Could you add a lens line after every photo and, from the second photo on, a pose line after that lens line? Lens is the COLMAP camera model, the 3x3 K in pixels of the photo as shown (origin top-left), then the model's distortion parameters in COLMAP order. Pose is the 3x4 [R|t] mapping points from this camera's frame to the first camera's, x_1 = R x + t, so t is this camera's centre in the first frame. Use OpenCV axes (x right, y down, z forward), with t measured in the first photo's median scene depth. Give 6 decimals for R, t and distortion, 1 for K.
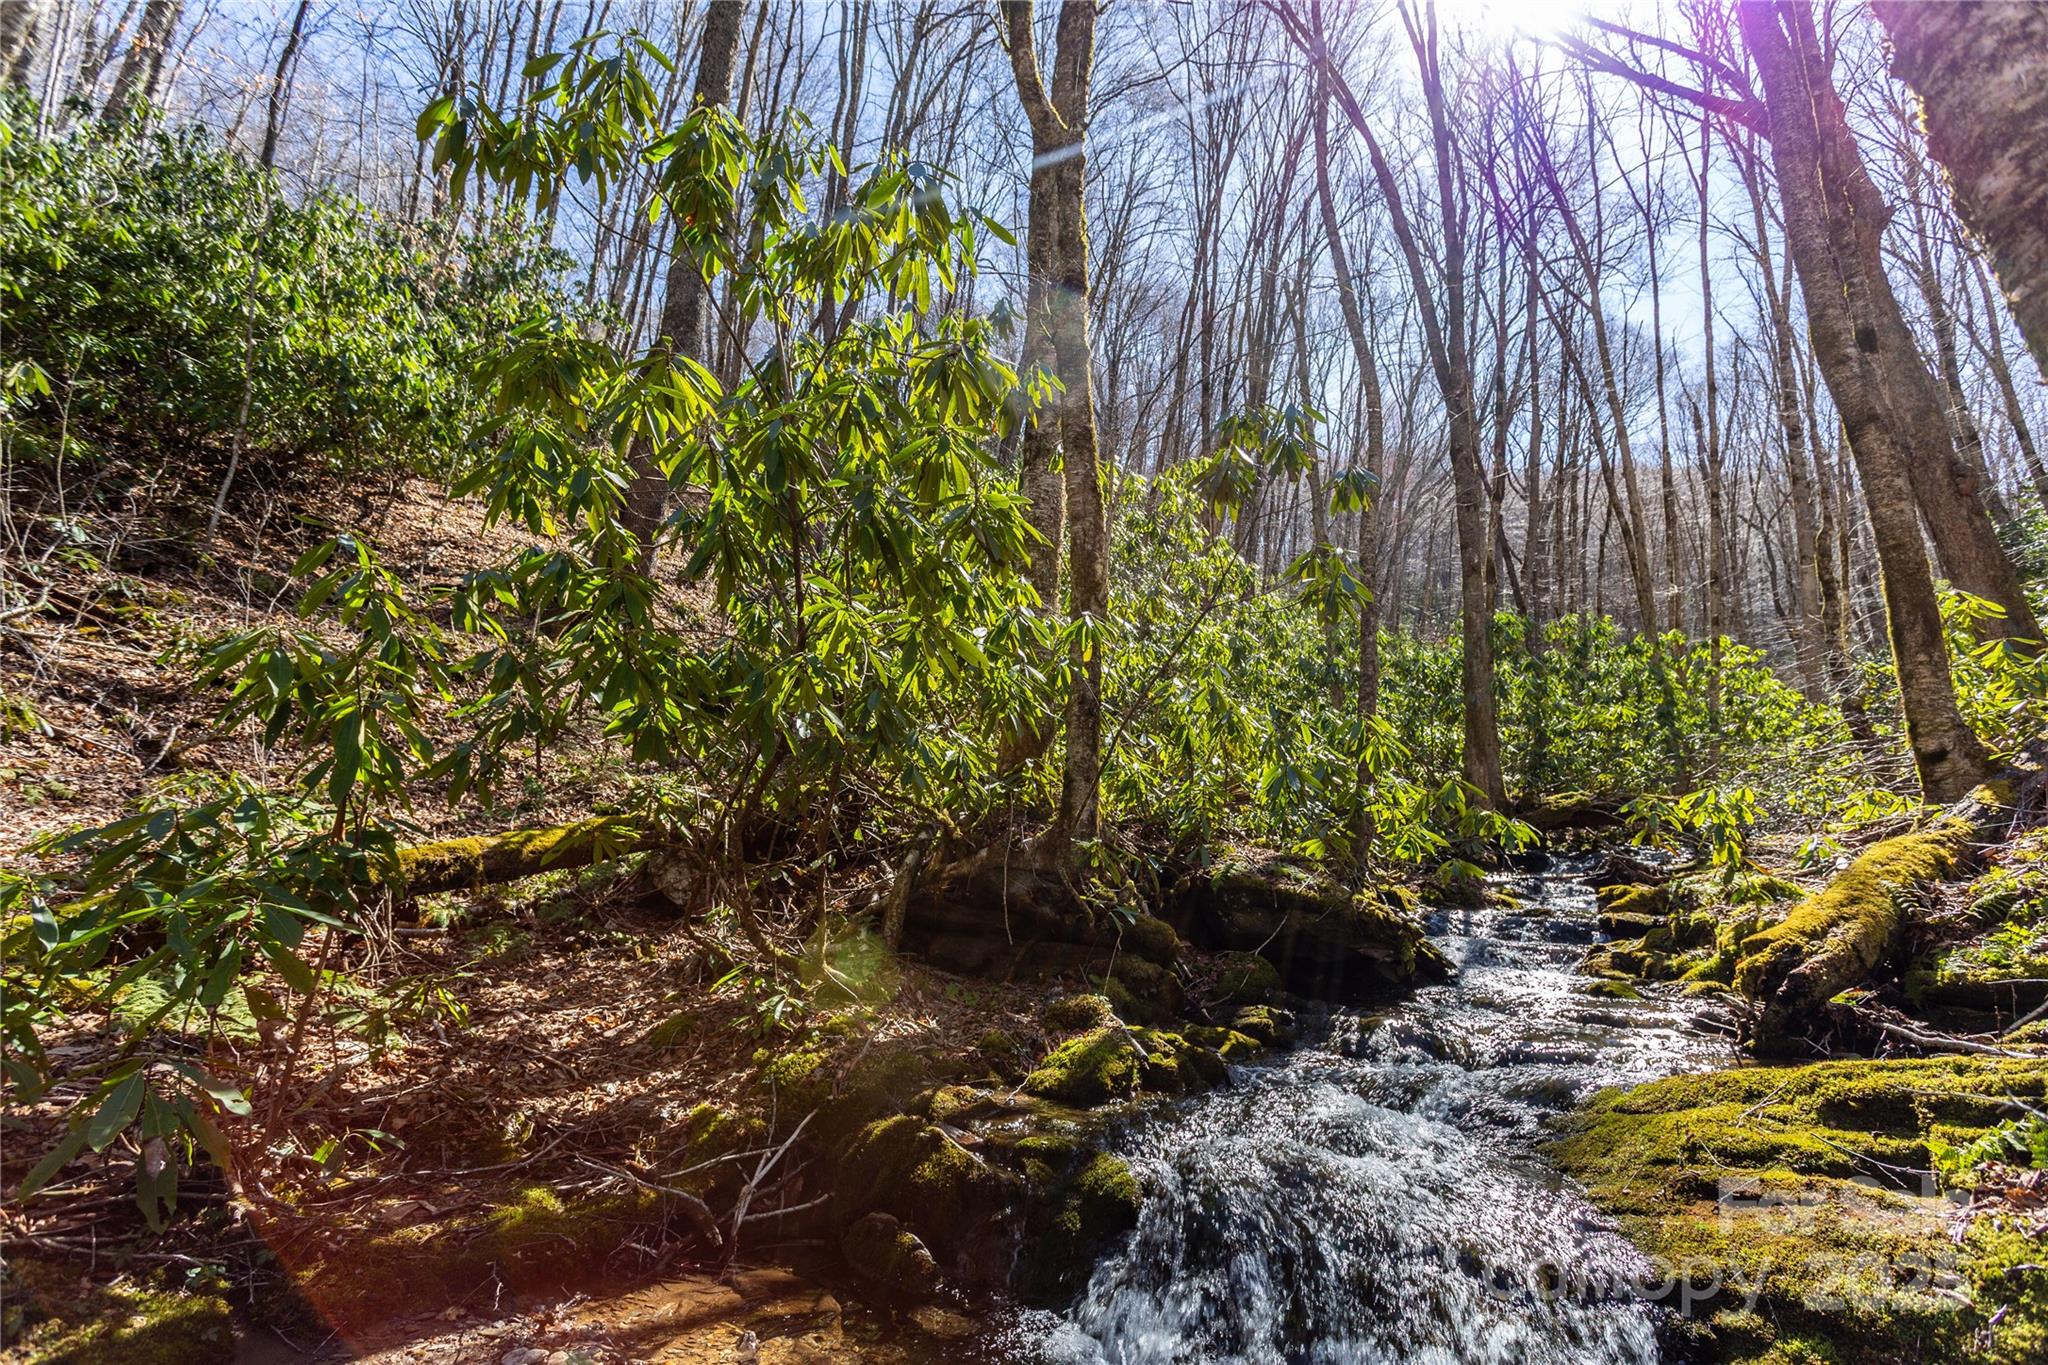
lens RADIAL K [[959.0, 0, 1037.9], [0, 959.0, 690.8], [0, 0, 1]] dist [0.000555, 0.000849]
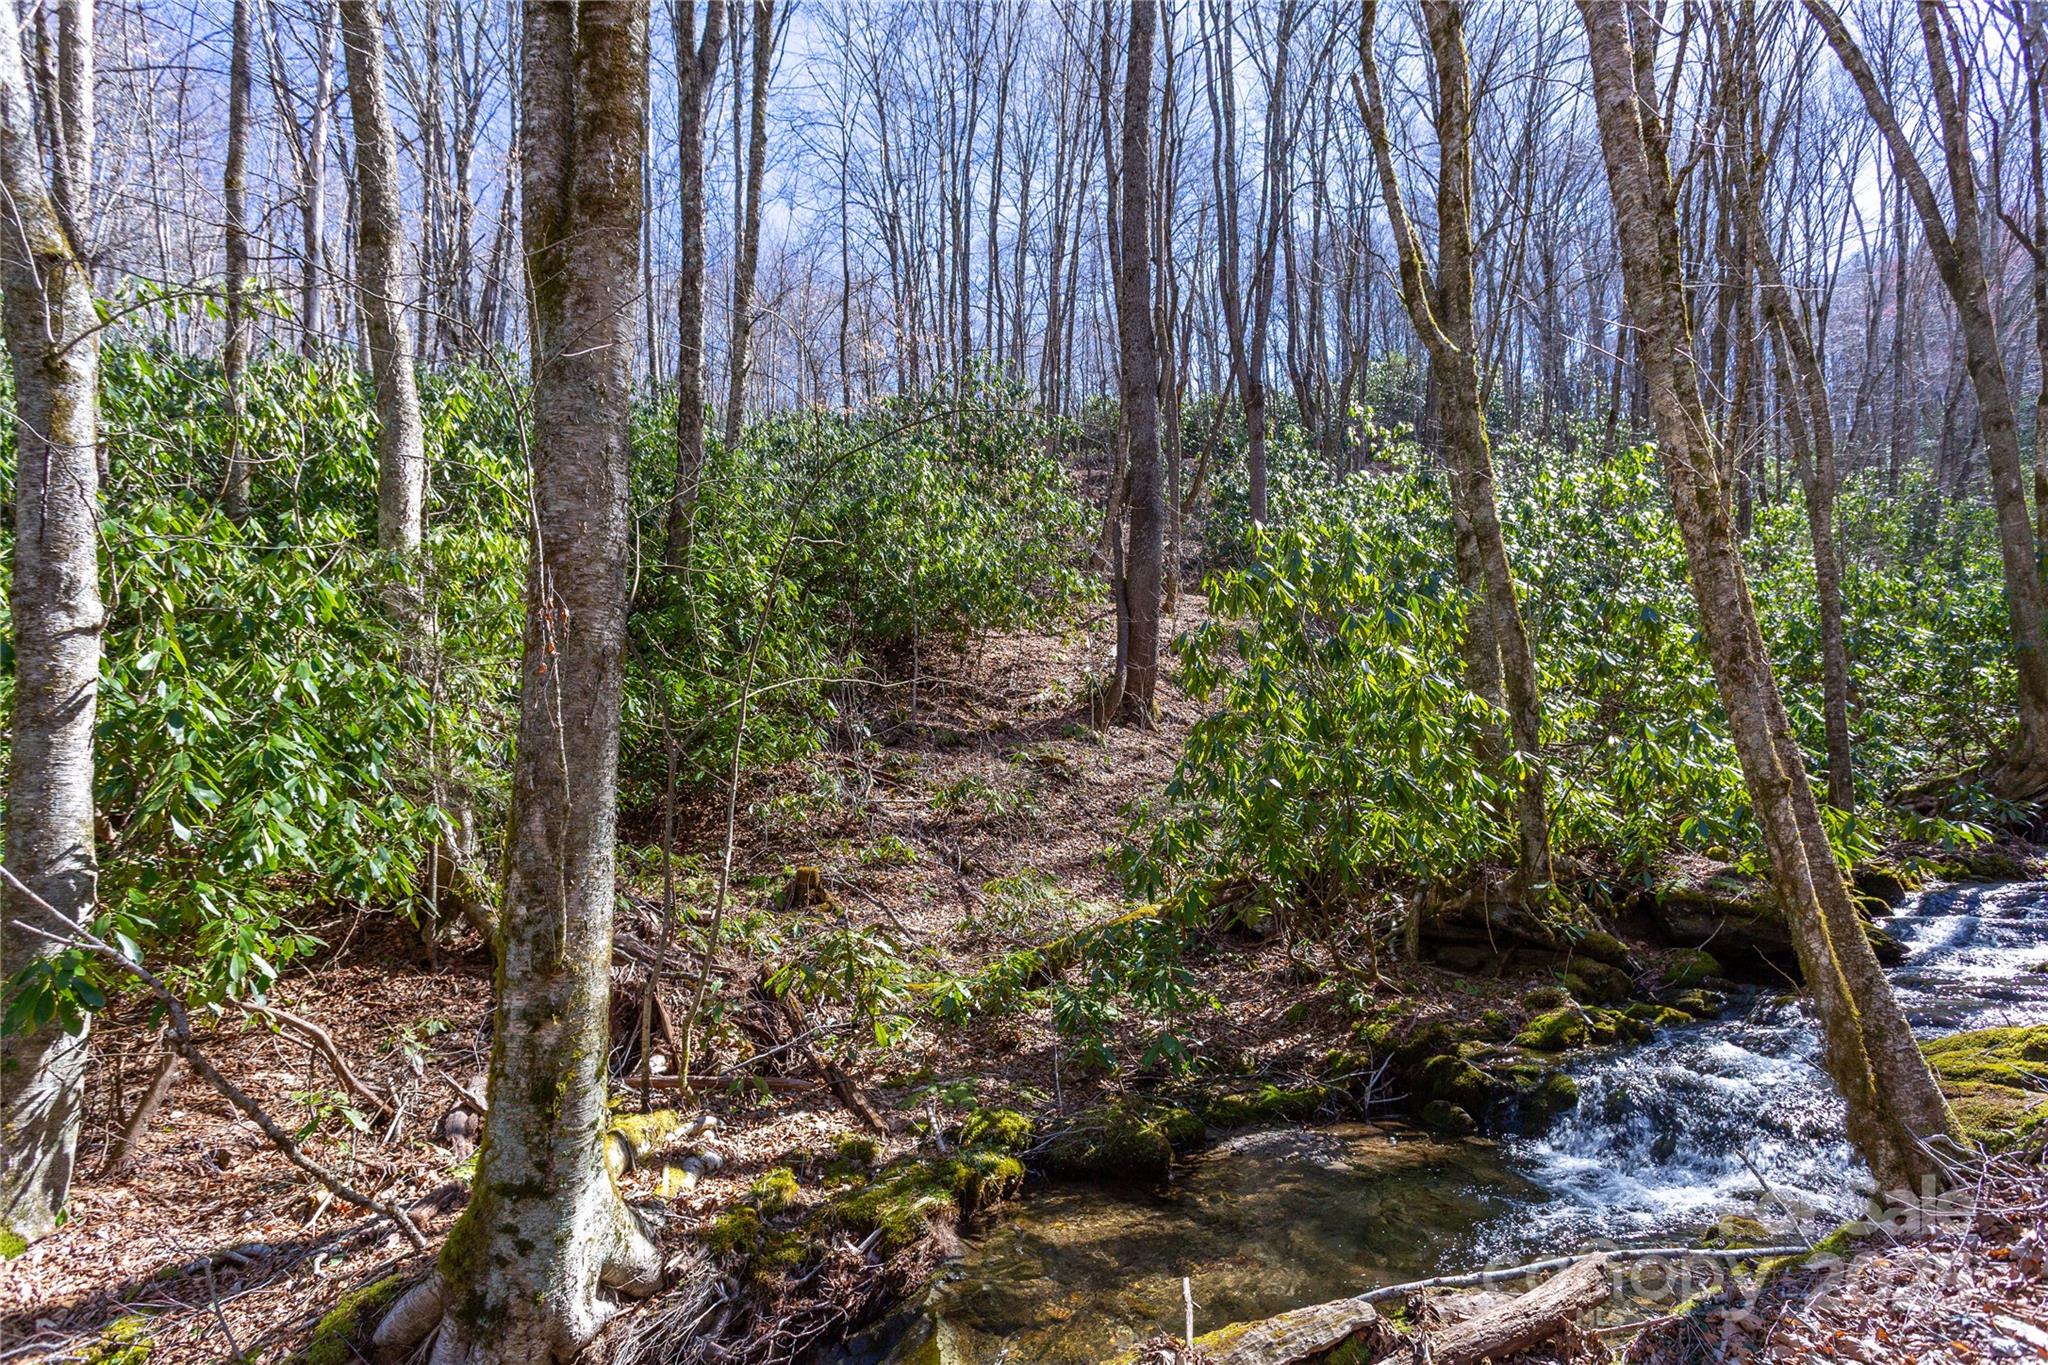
lens RADIAL K [[1006.1, 0, 1049.4], [0, 1006.1, 744.6], [0, 0, 1]] dist [0.005963, -0.001888]
pose [[0.897365, -0.126735, -0.422699, 0.049259], [0.162064, 0.985585, 0.048551, -0.236718], [0.410453, -0.112073, 0.904969, -0.646899]]
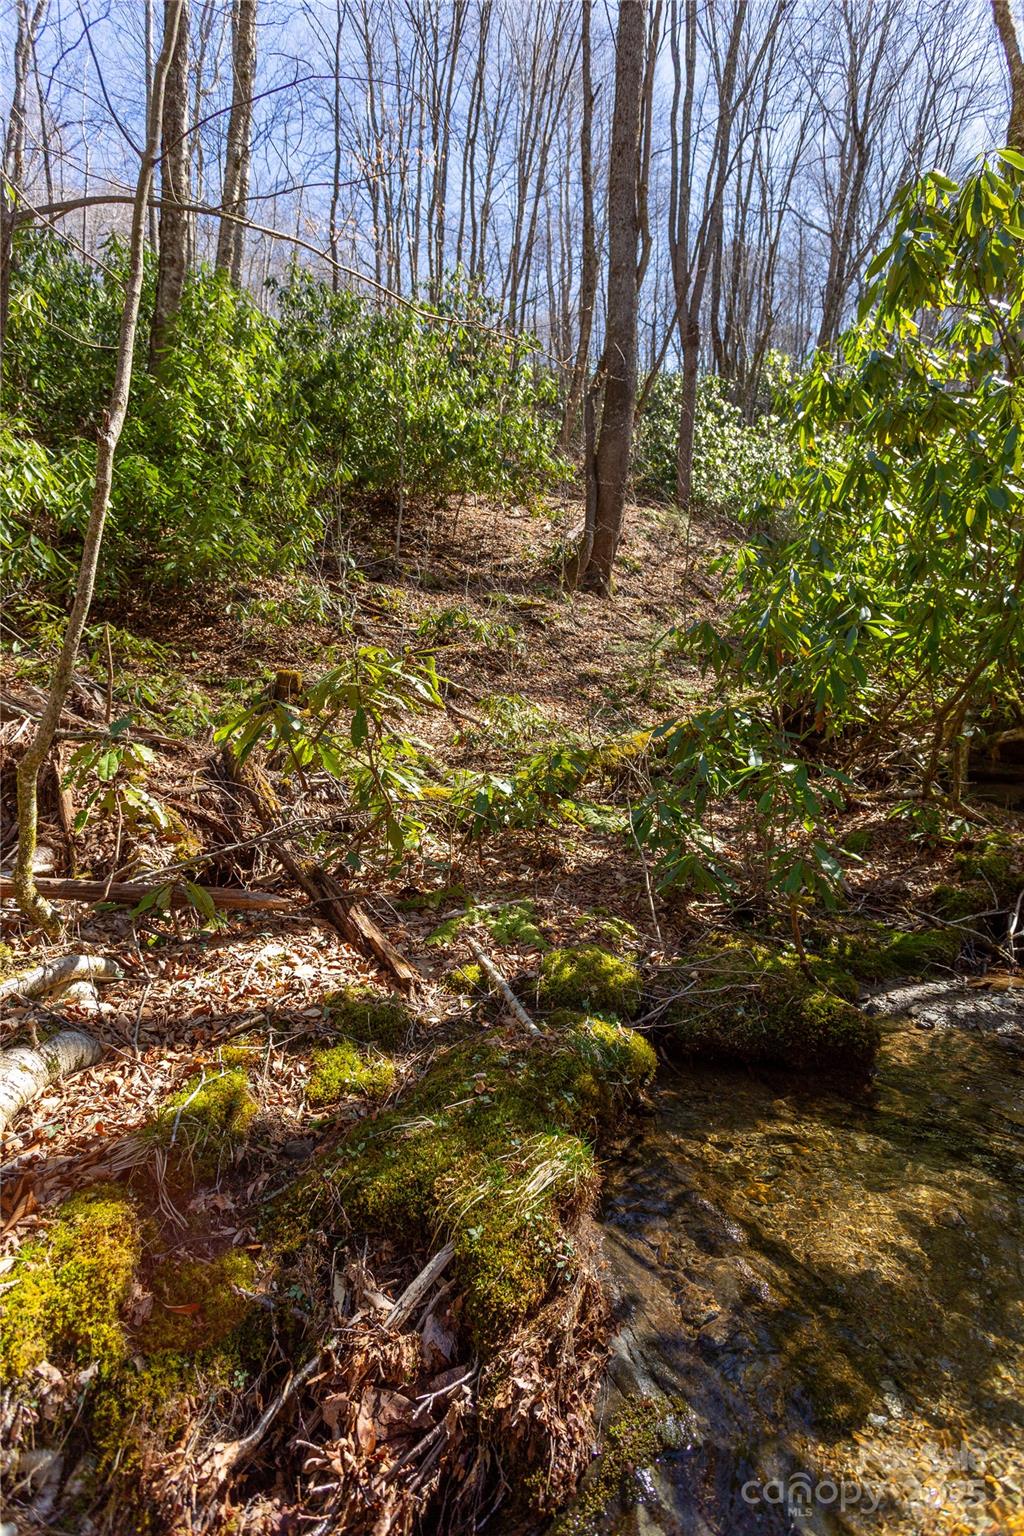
lens RADIAL K [[731.9, 0, 514.1], [0, 731.9, 757.6], [0, 0, 1]] dist [0.002683, -0.001379]
pose [[0.925762, -0.027592, -0.377099, -0.342570], [0.102784, 0.978141, 0.180761, -0.039859], [0.363869, -0.206102, 0.908362, -0.199065]]
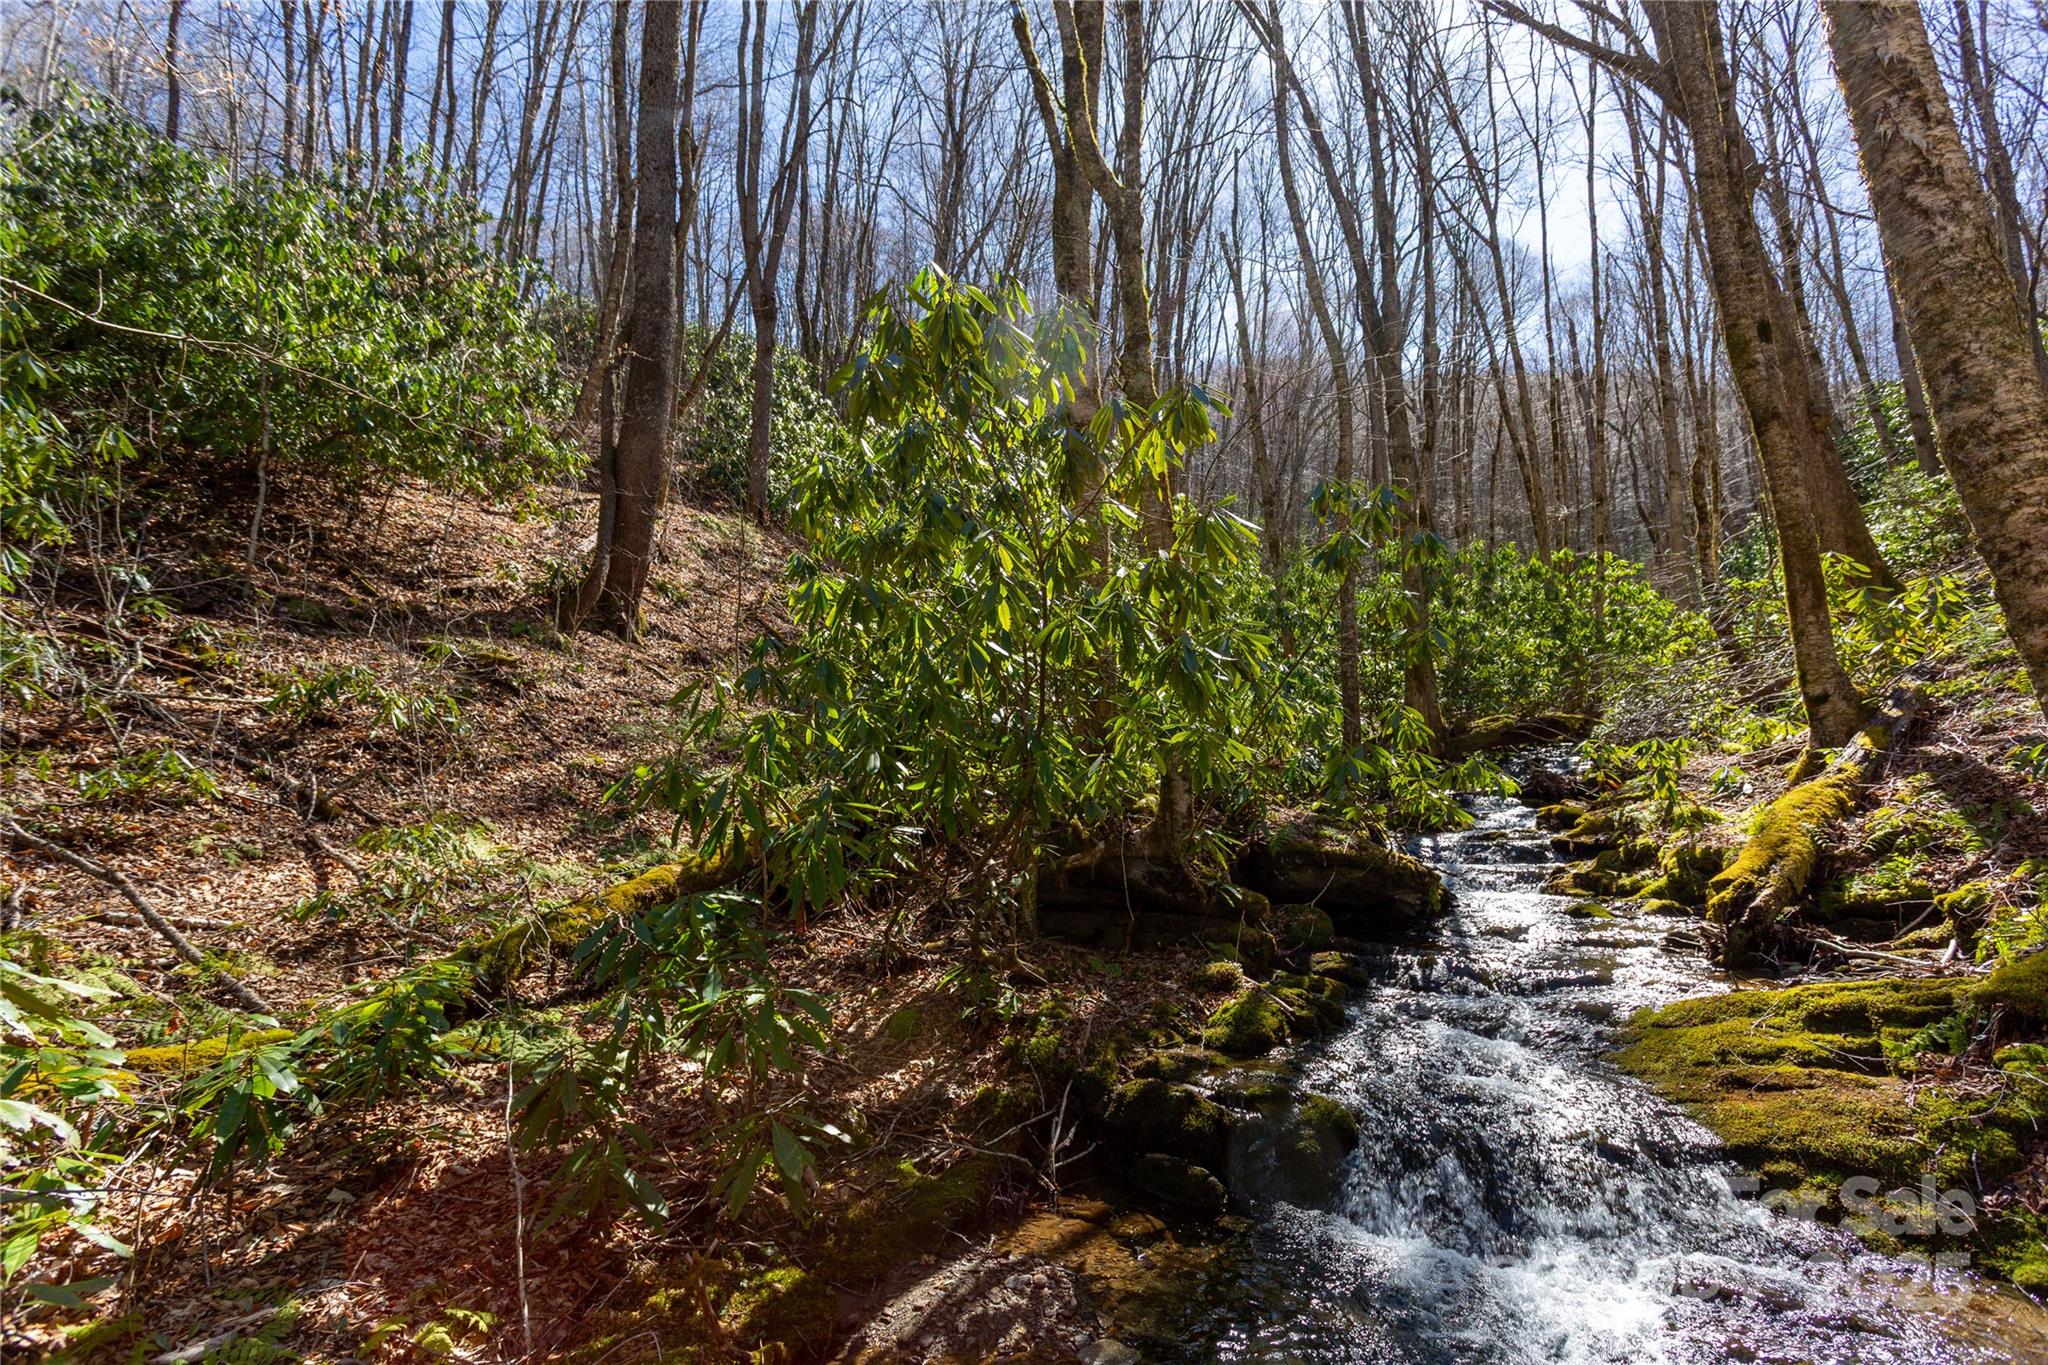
lens RADIAL K [[959.2, 0, 1036.9], [0, 959.2, 688.8], [0, 0, 1]] dist [0.002498, 0.000185]
pose [[0.993140, -0.057088, 0.102052, -0.240865], [0.048110, 0.994925, 0.088372, -0.129372], [-0.106579, -0.082857, 0.990846, -0.146351]]
